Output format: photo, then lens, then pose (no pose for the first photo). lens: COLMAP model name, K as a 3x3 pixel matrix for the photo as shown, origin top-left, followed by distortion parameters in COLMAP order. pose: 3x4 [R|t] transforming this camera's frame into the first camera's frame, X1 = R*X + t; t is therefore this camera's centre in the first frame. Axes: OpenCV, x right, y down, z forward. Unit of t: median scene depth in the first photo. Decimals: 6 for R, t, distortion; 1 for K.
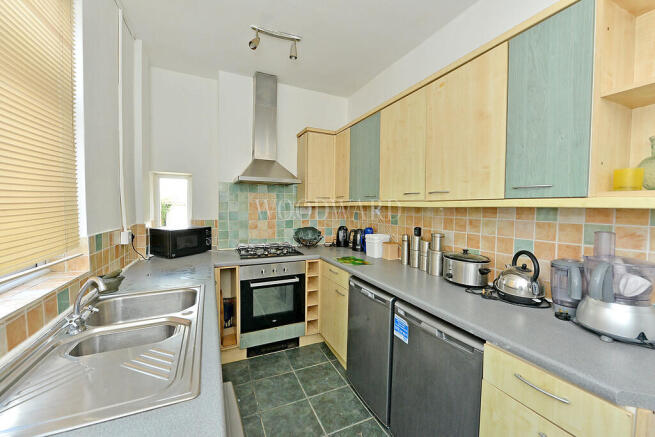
lens RADIAL K [[258.3, 0, 329.9], [0, 258.3, 218.2], [0, 0, 1]] dist [-0.002778, -0.000474]
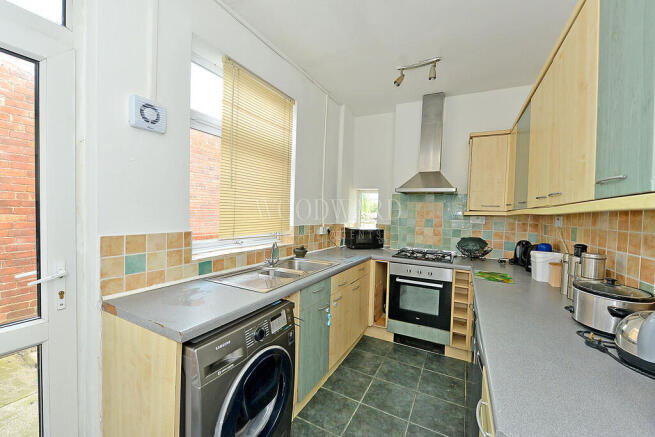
lens RADIAL K [[258.3, 0, 327.2], [0, 258.3, 219.9], [0, 0, 1]] dist [-0.002778, -0.000474]
pose [[0.614184, 0.033003, -0.788472, 0.386363], [-0.065293, 0.997825, -0.009095, 0.016514], [0.786457, 0.057068, 0.615003, 0.005736]]
